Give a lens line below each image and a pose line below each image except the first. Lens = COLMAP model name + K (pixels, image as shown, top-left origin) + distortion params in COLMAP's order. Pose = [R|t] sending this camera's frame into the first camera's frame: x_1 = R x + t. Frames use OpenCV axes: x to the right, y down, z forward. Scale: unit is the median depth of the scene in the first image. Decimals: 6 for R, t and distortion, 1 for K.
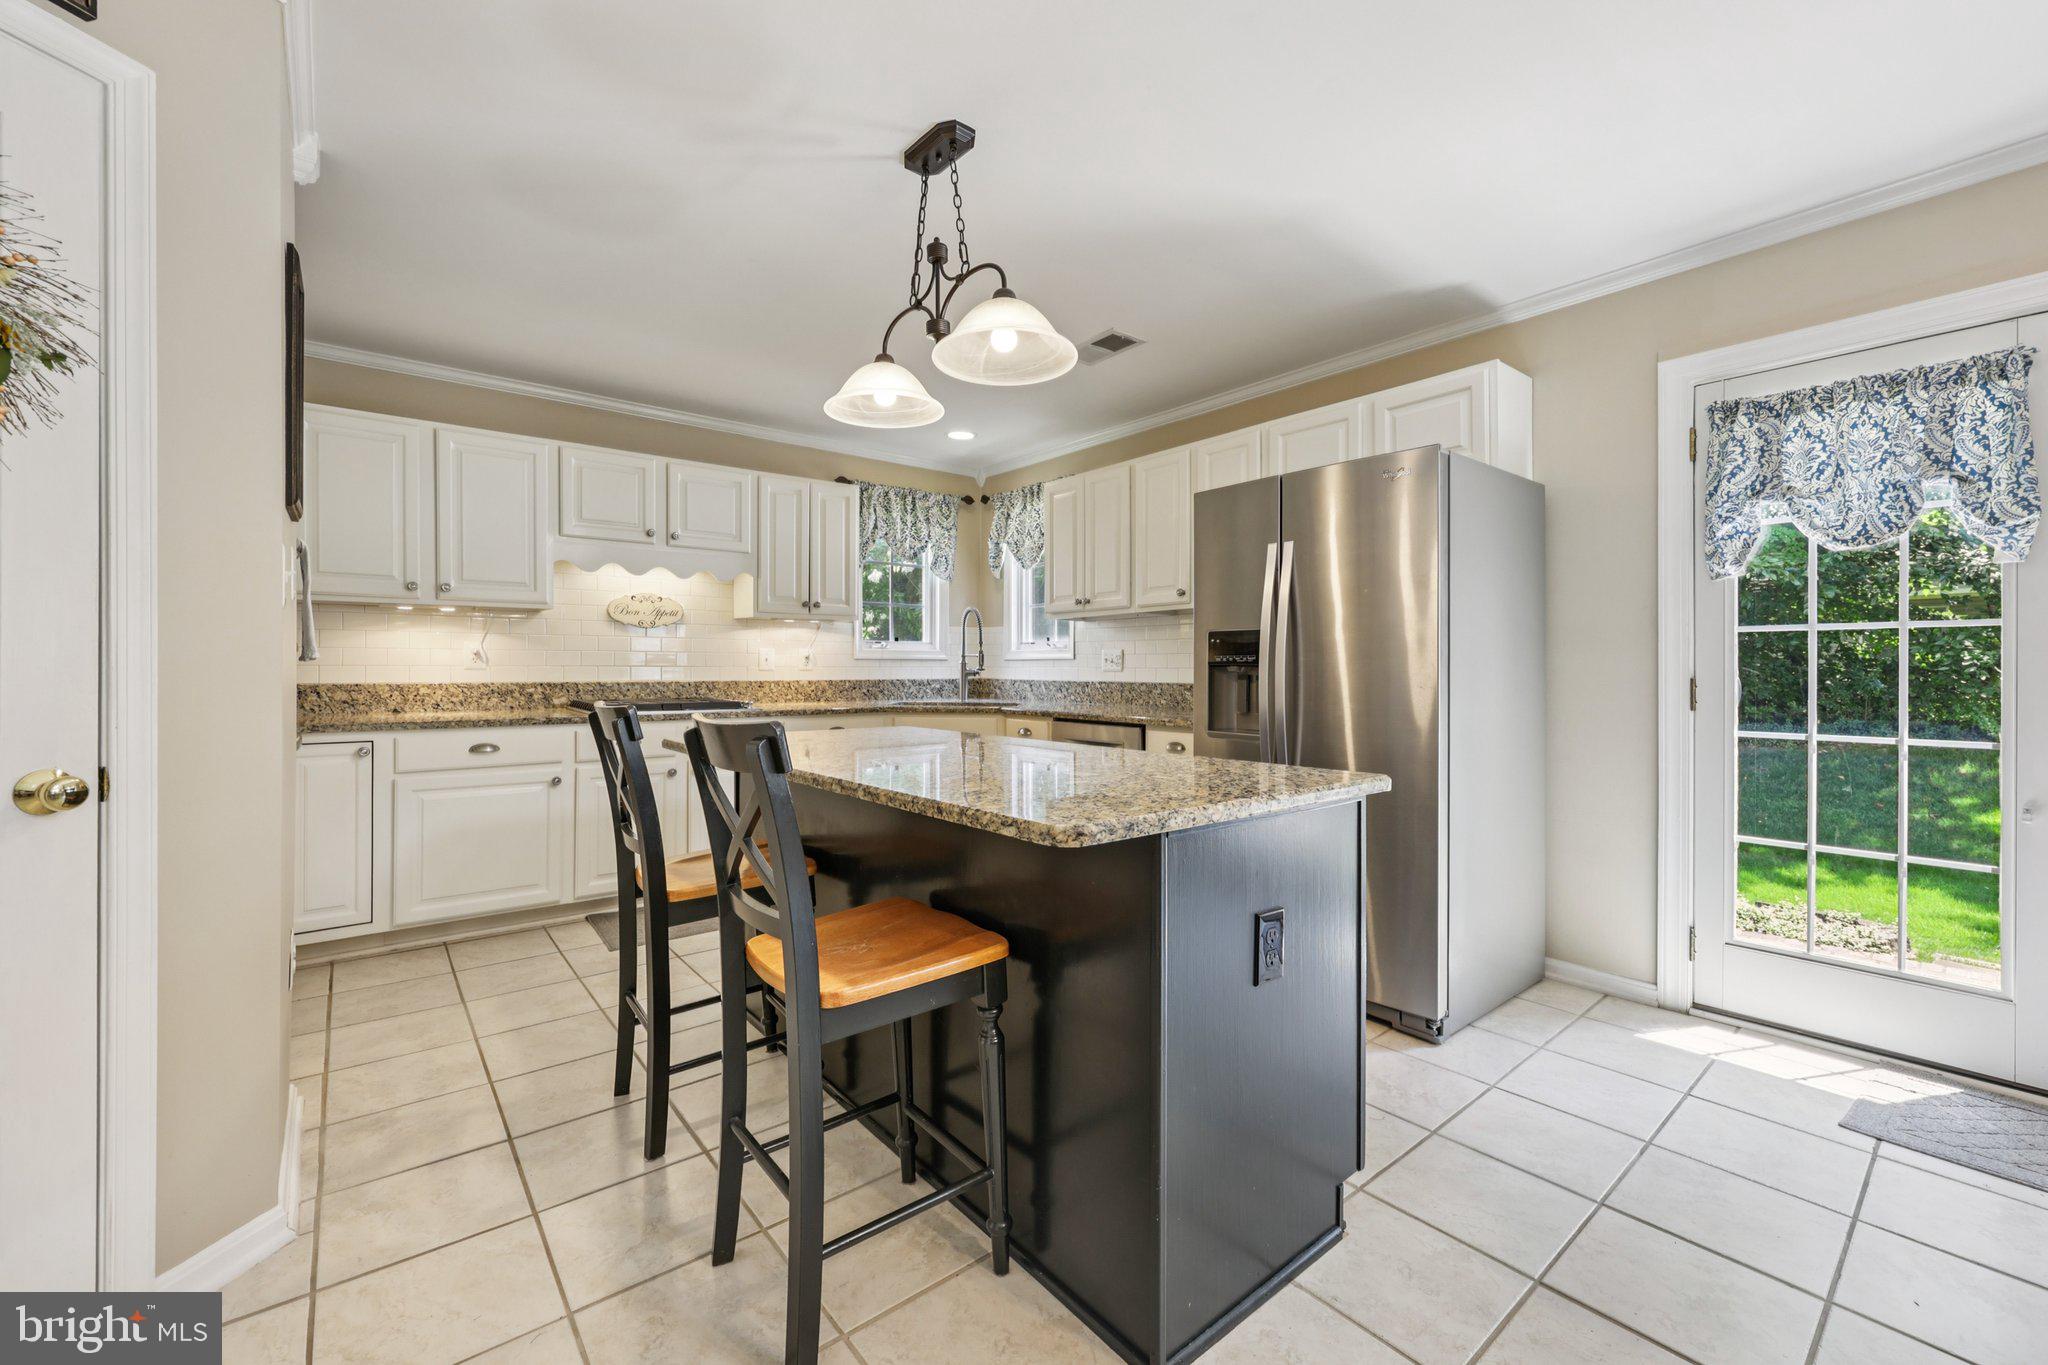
lens RADIAL K [[829.0, 0, 1027.7], [0, 829.0, 669.9], [0, 0, 1]] dist [-0.002565, 0.000383]
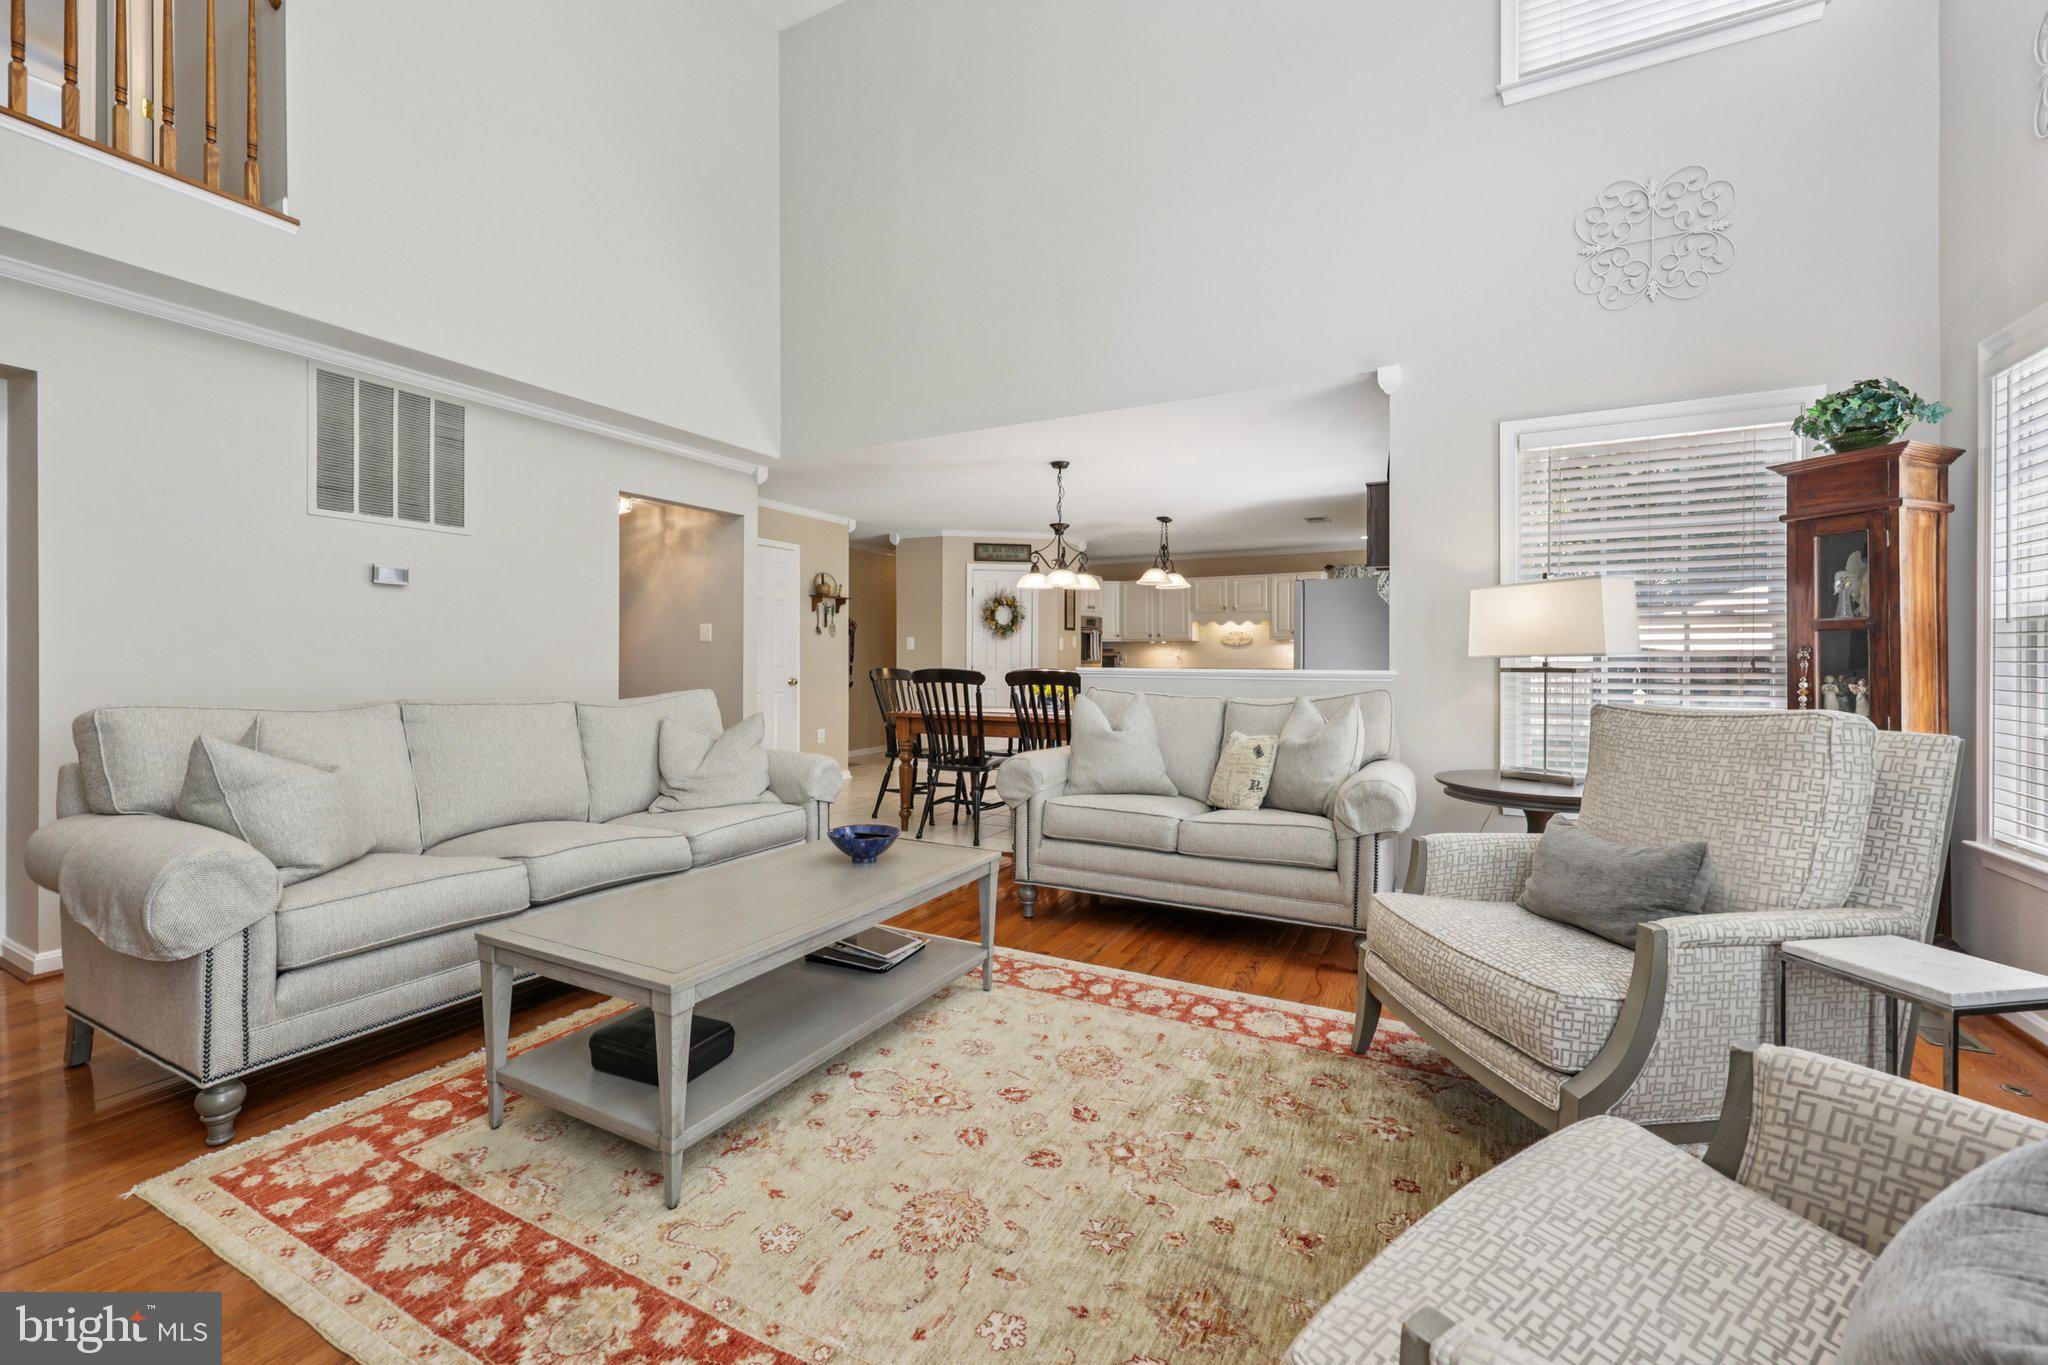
lens RADIAL K [[829.0, 0, 1025.8], [0, 829.0, 680.7], [0, 0, 1]] dist [-0.002565, 0.000383]
pose [[0.397443, 0.023157, -0.917335, 1.704763], [-0.008676, 0.999732, 0.021478, 0.003072], [0.917586, -0.000578, 0.397537, -0.570135]]
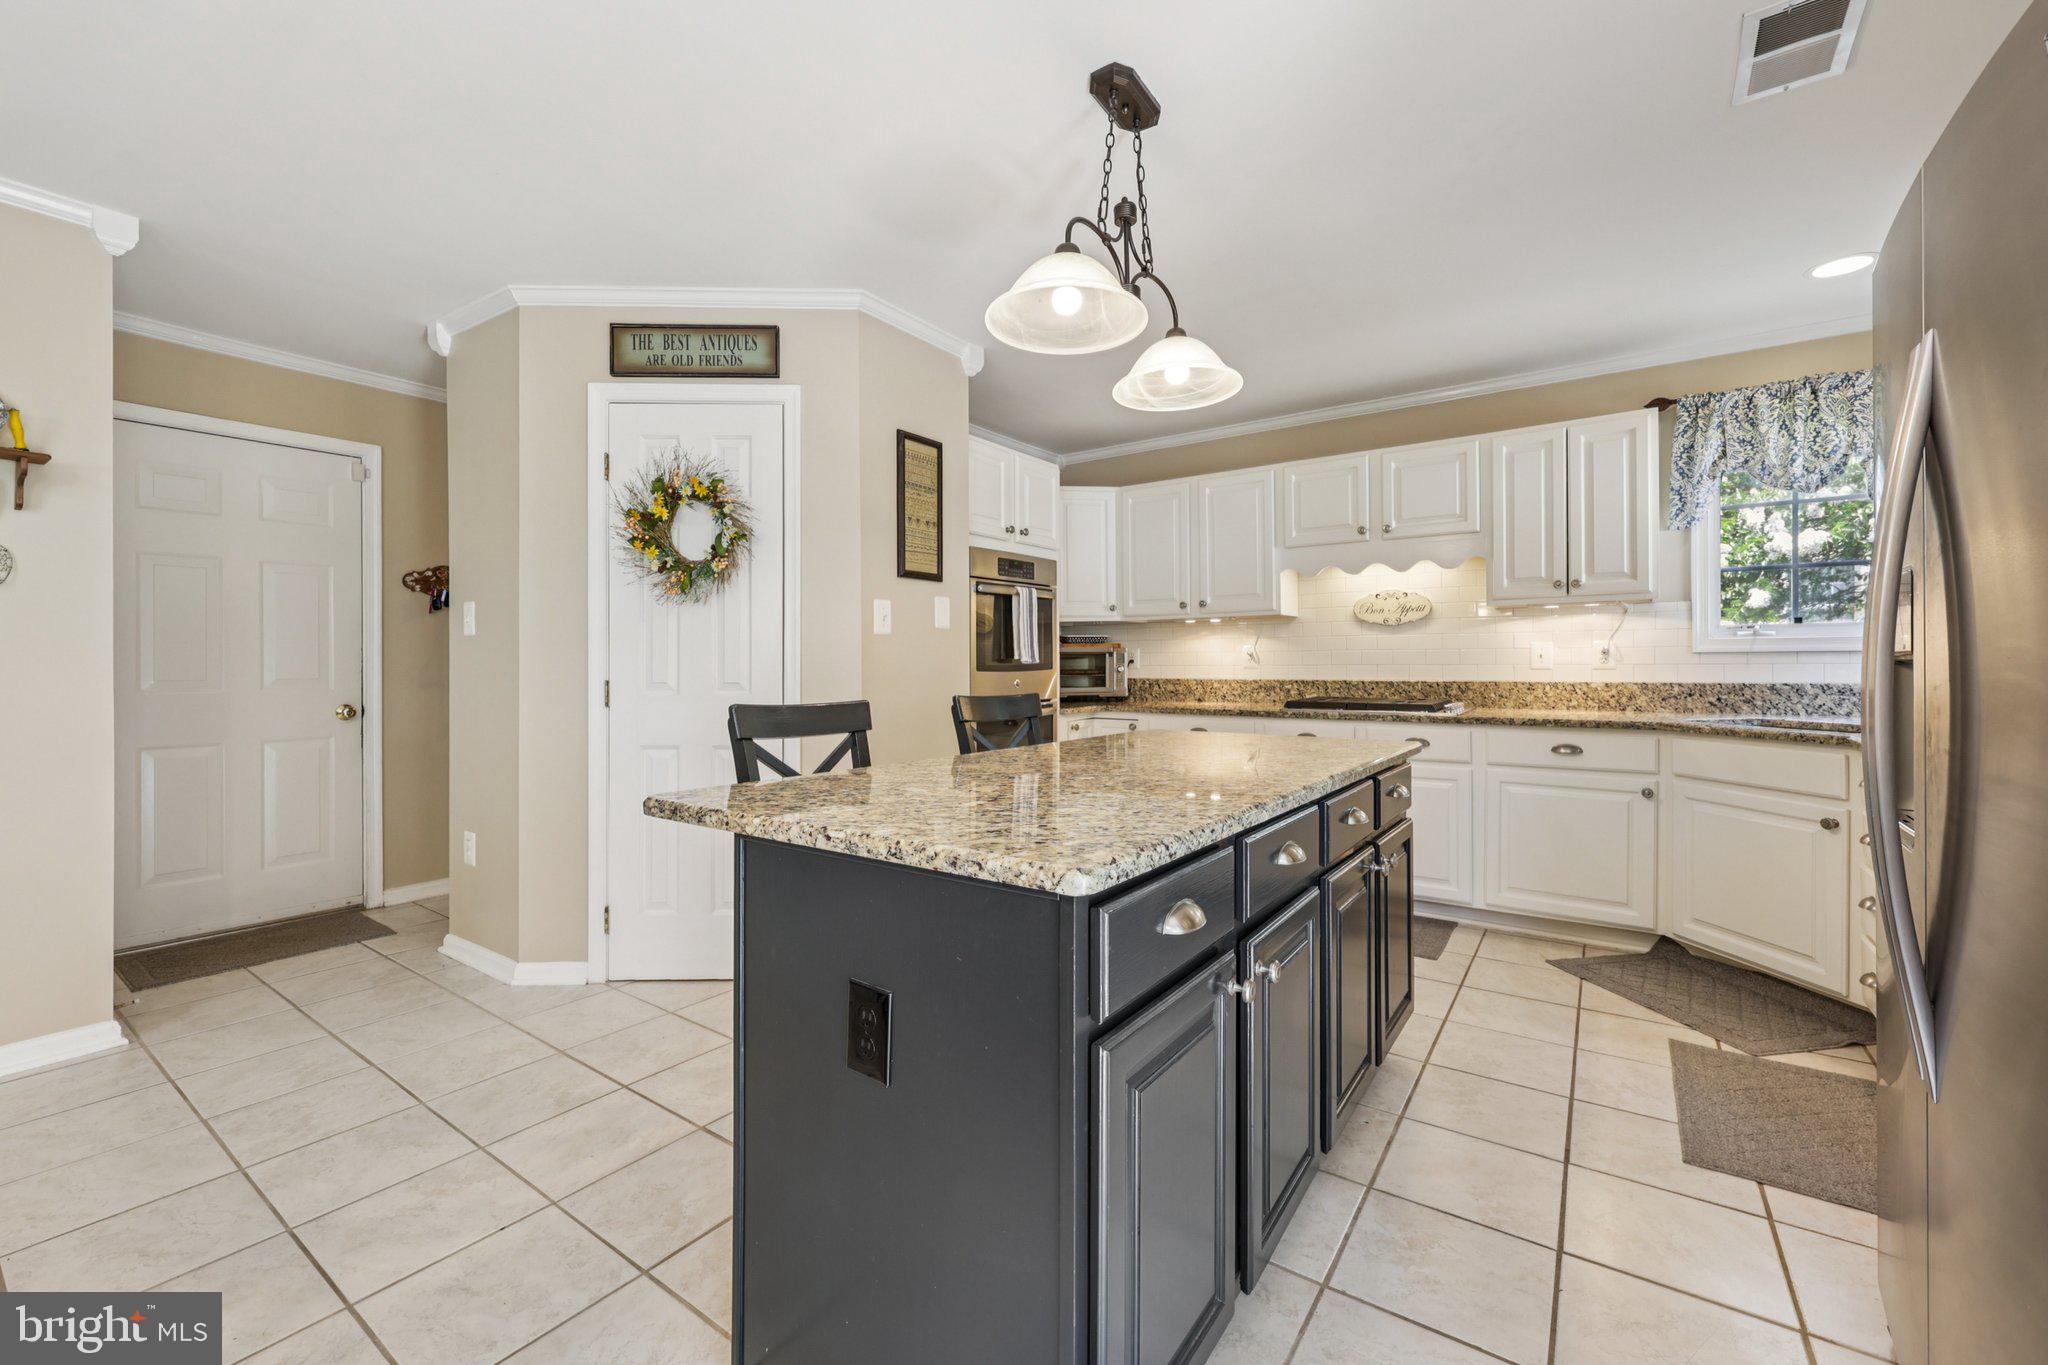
lens RADIAL K [[829.0, 0, 1012.4], [0, 829.0, 665.2], [0, 0, 1]] dist [-0.002565, 0.000383]
pose [[0.265625, -0.005439, -0.964061, 0.416627], [-0.000254, 0.999984, -0.005712, 0.001870], [0.964076, 0.001762, 0.265619, 0.358520]]
